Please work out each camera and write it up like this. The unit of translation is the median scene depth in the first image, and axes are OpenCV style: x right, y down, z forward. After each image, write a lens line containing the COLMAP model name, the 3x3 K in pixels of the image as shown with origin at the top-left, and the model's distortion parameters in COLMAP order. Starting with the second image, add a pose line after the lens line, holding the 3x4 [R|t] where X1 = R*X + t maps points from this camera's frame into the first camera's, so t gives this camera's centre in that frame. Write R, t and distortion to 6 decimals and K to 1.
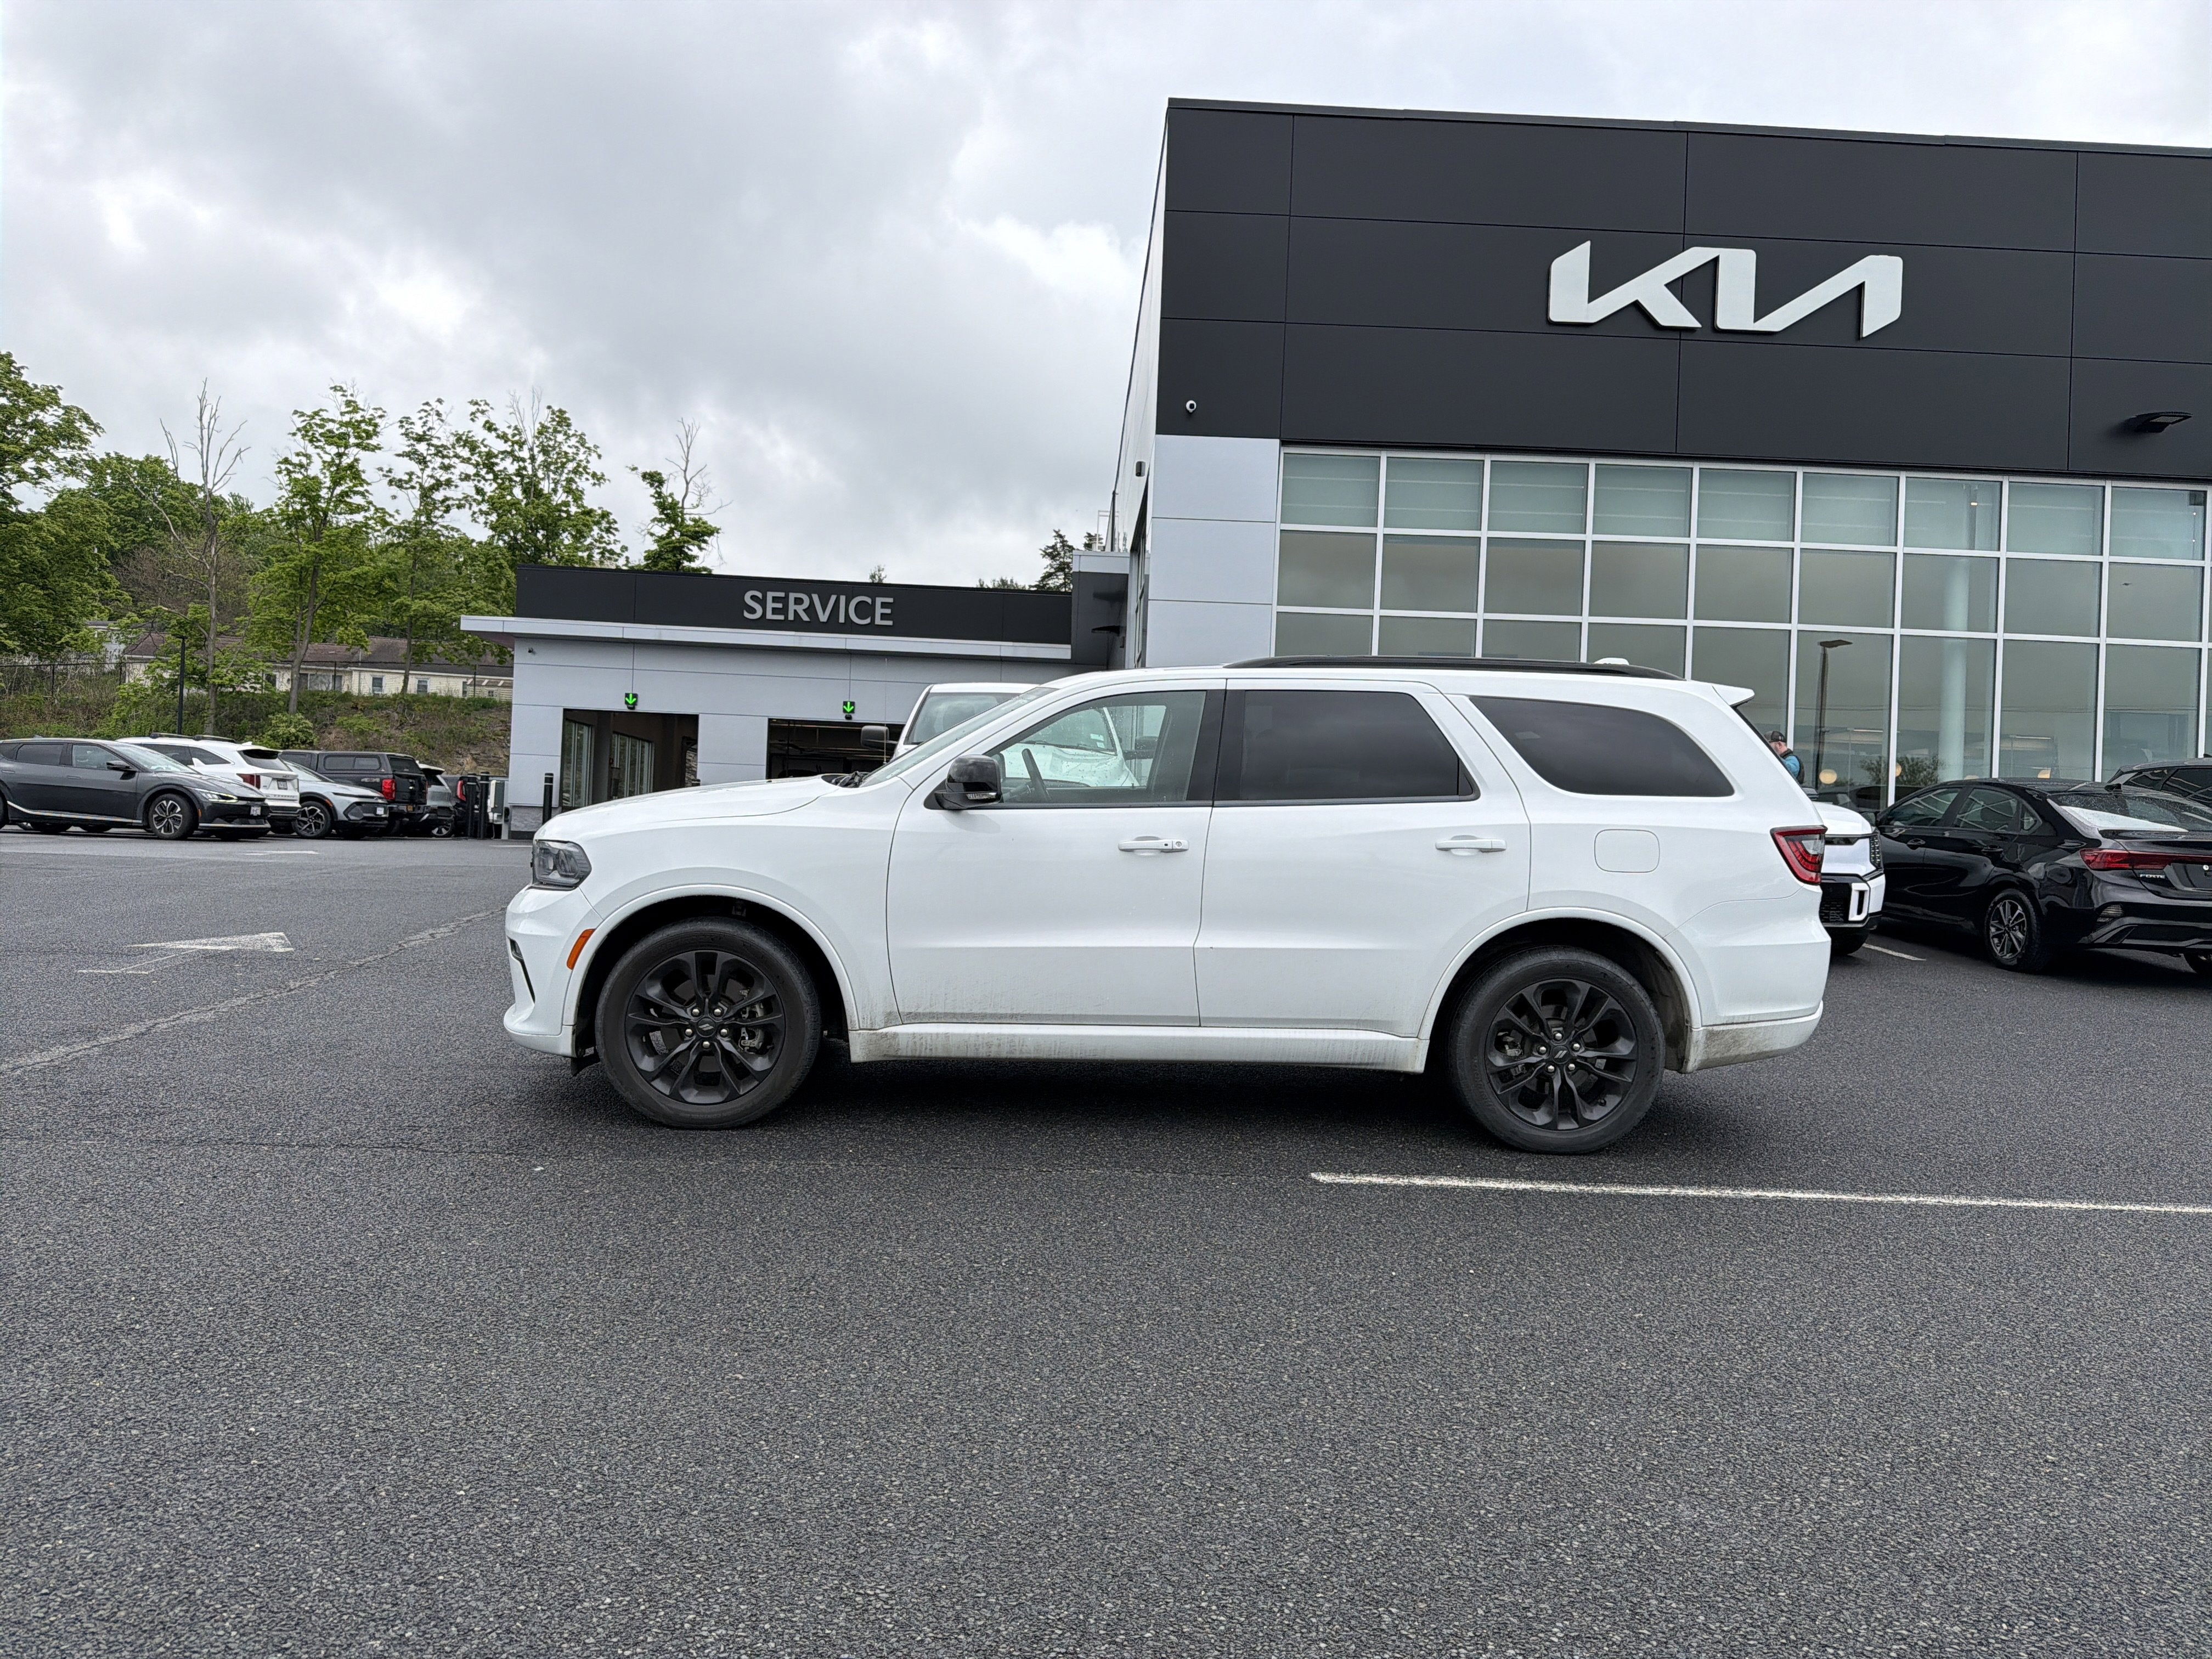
lens RADIAL K [[1564.7, 0, 1107.8], [0, 1564.7, 863.0], [0, 0, 1]] dist [0.096886, -0.134370]
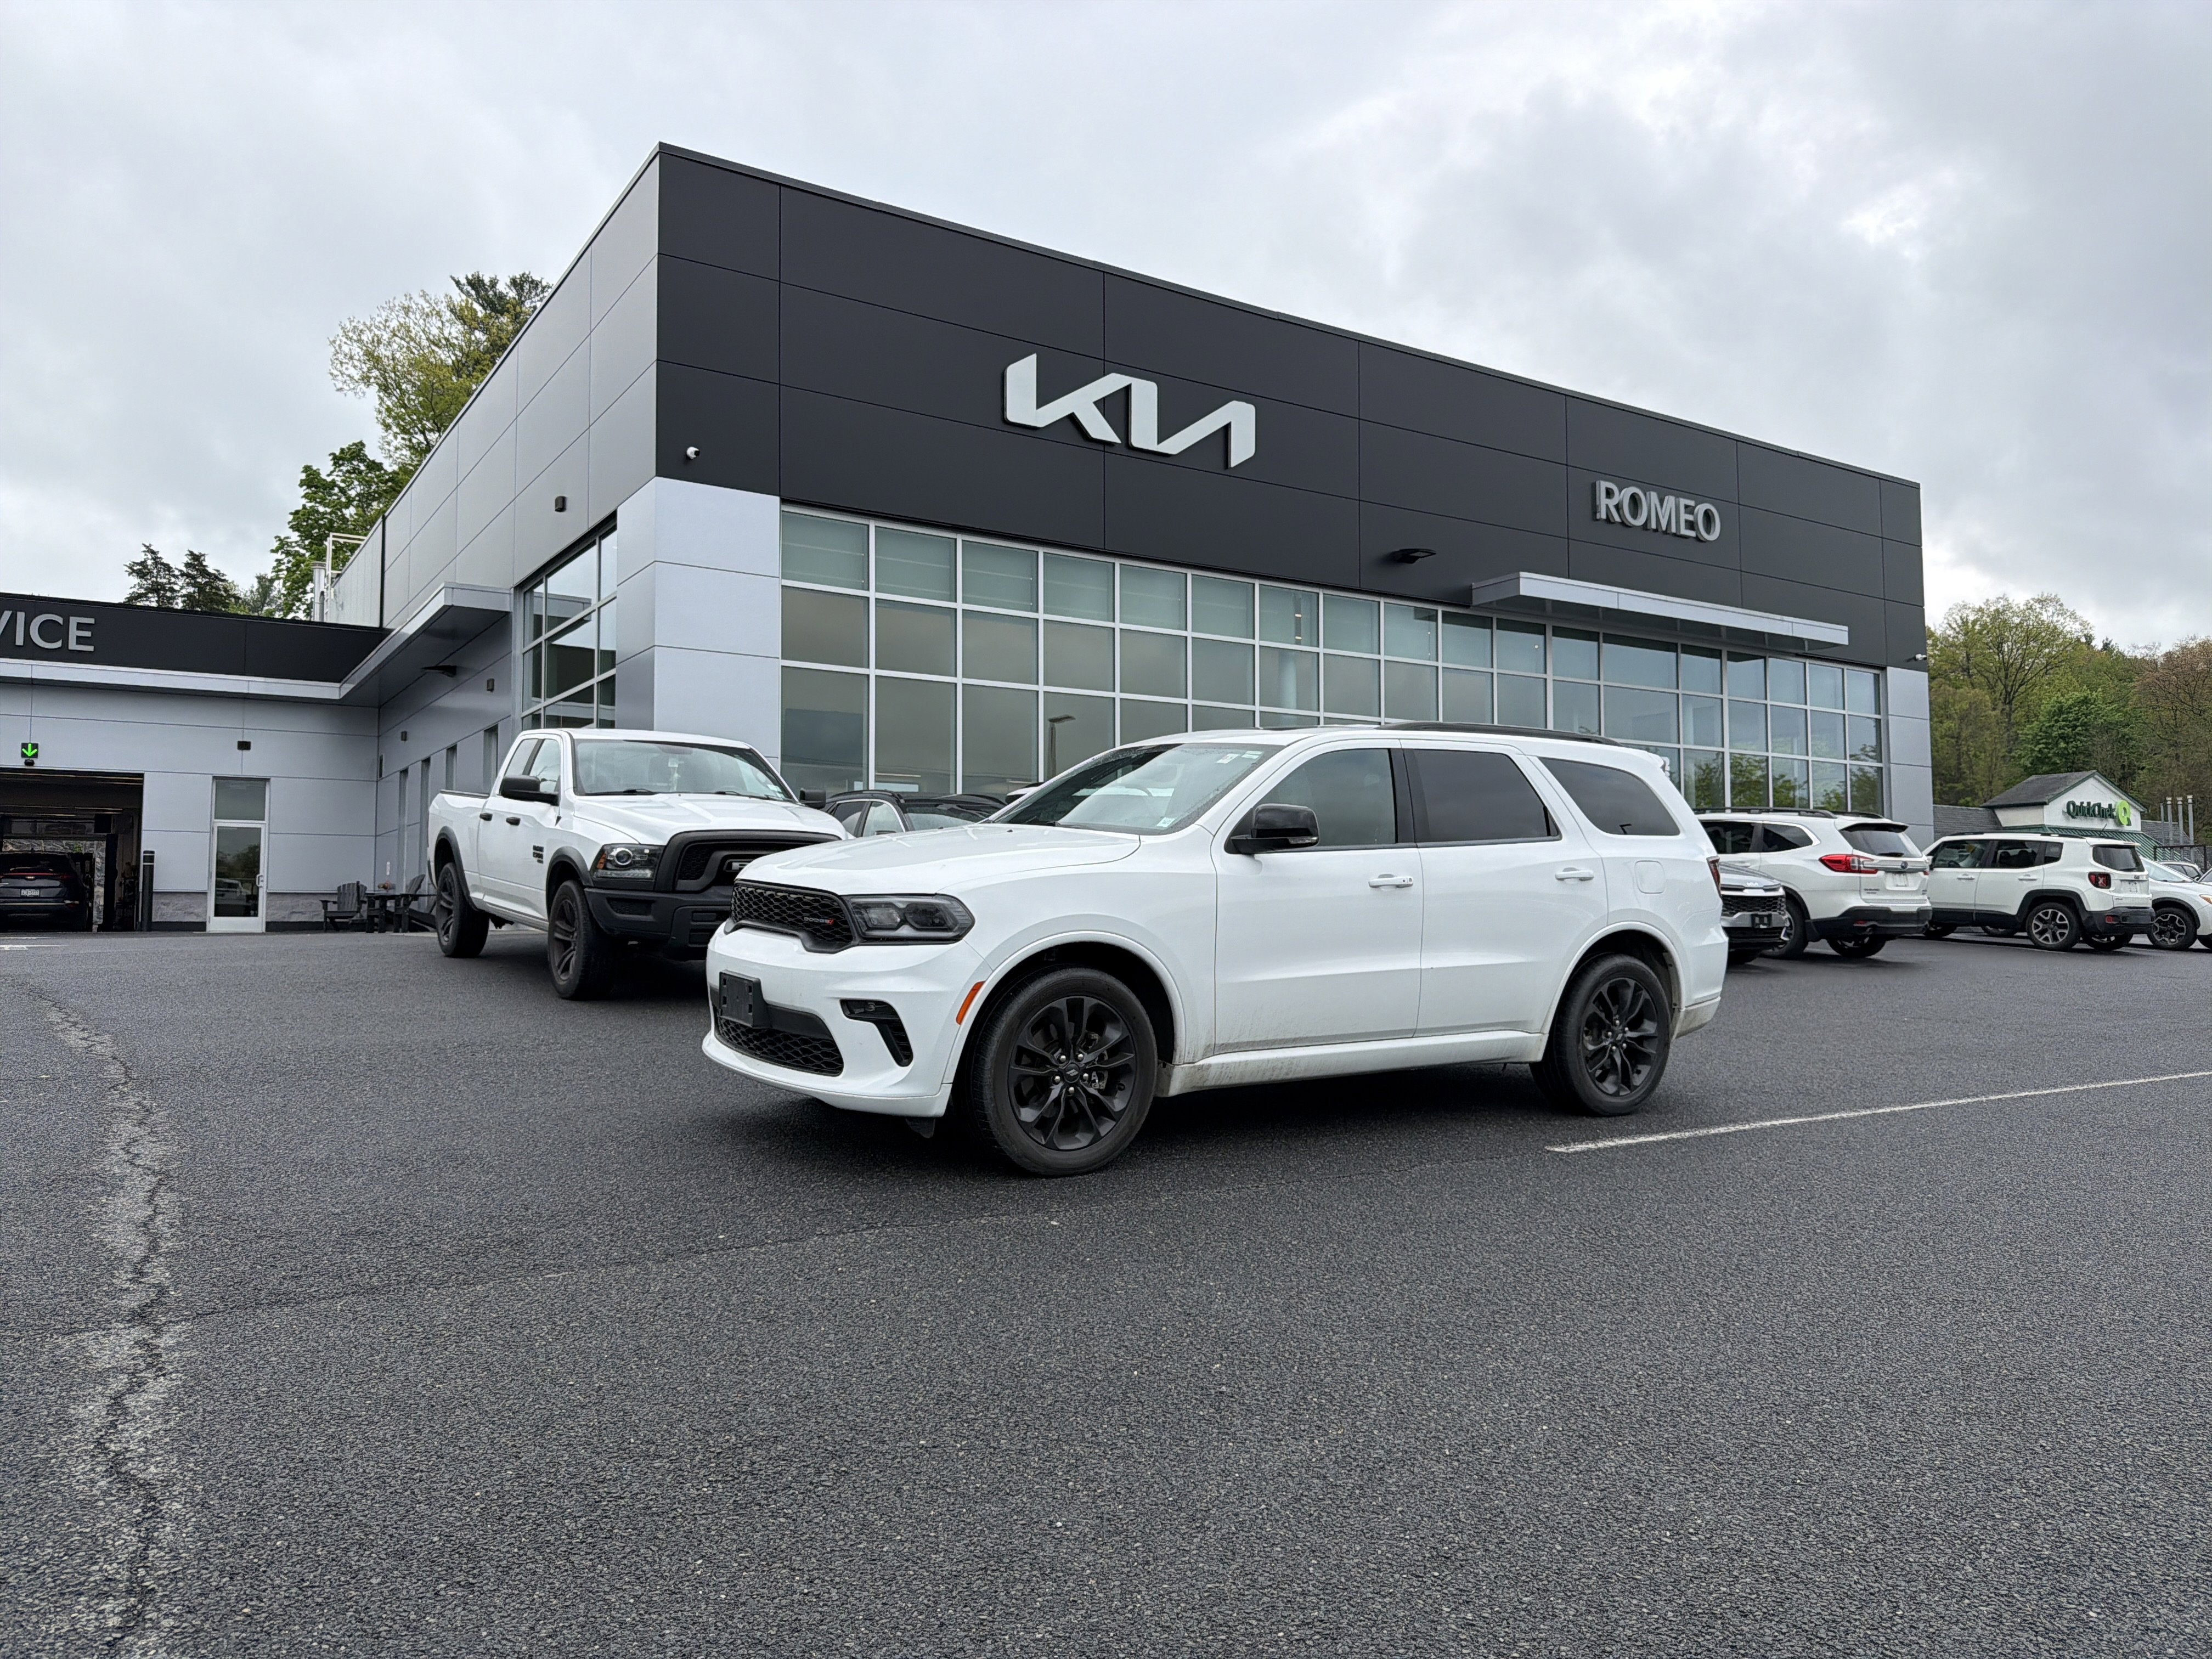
lens RADIAL K [[1546.7, 0, 1112.0], [0, 1546.7, 856.2], [0, 0, 1]] dist [0.093394, -0.113923]
pose [[0.851936, -0.017525, 0.523353, -0.244628], [0.037501, 0.998915, -0.027596, -0.002059], [-0.522301, 0.043136, 0.851669, 0.043160]]
